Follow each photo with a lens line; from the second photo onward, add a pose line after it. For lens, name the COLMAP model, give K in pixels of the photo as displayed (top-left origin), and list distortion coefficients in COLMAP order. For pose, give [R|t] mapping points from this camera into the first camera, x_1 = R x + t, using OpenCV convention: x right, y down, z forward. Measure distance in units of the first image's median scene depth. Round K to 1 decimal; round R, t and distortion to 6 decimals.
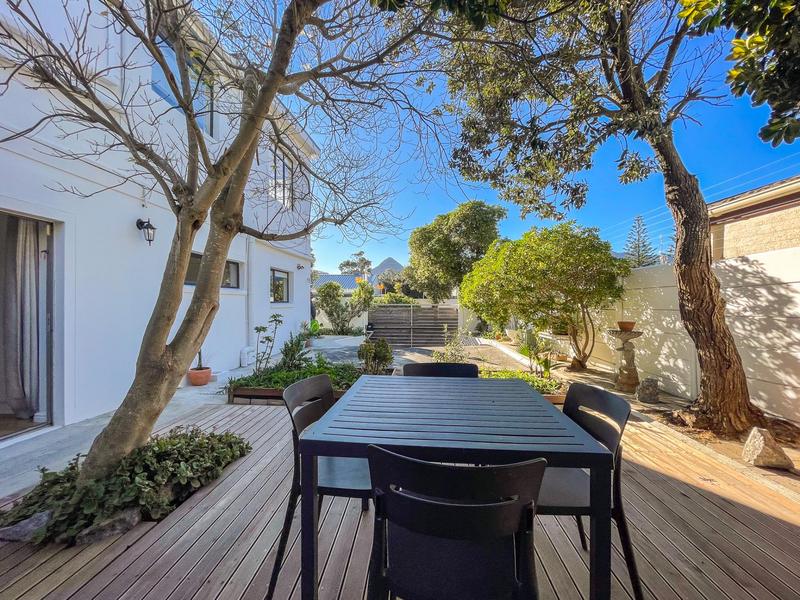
lens RADIAL K [[320.1, 0, 418.9], [0, 320.1, 301.4], [0, 0, 1]] dist [-0.001657, -0.000327]
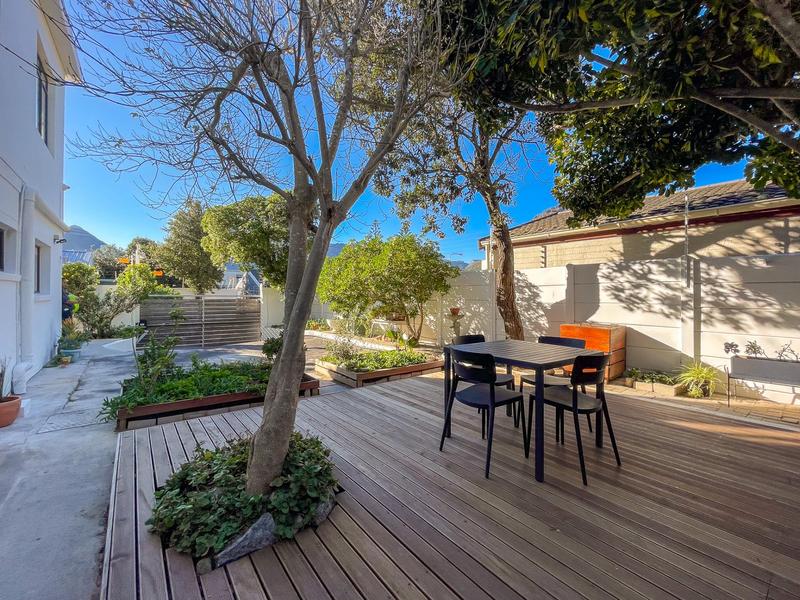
lens RADIAL K [[332.6, 0, 400.0], [0, 332.6, 300.0], [0, 0, 1]] dist [-0.000883, -0.000100]
pose [[0.755150, -0.009394, 0.655485, -0.765282], [-0.007207, 0.999718, 0.022630, -0.011003], [-0.655512, -0.021813, 0.754869, -0.005938]]
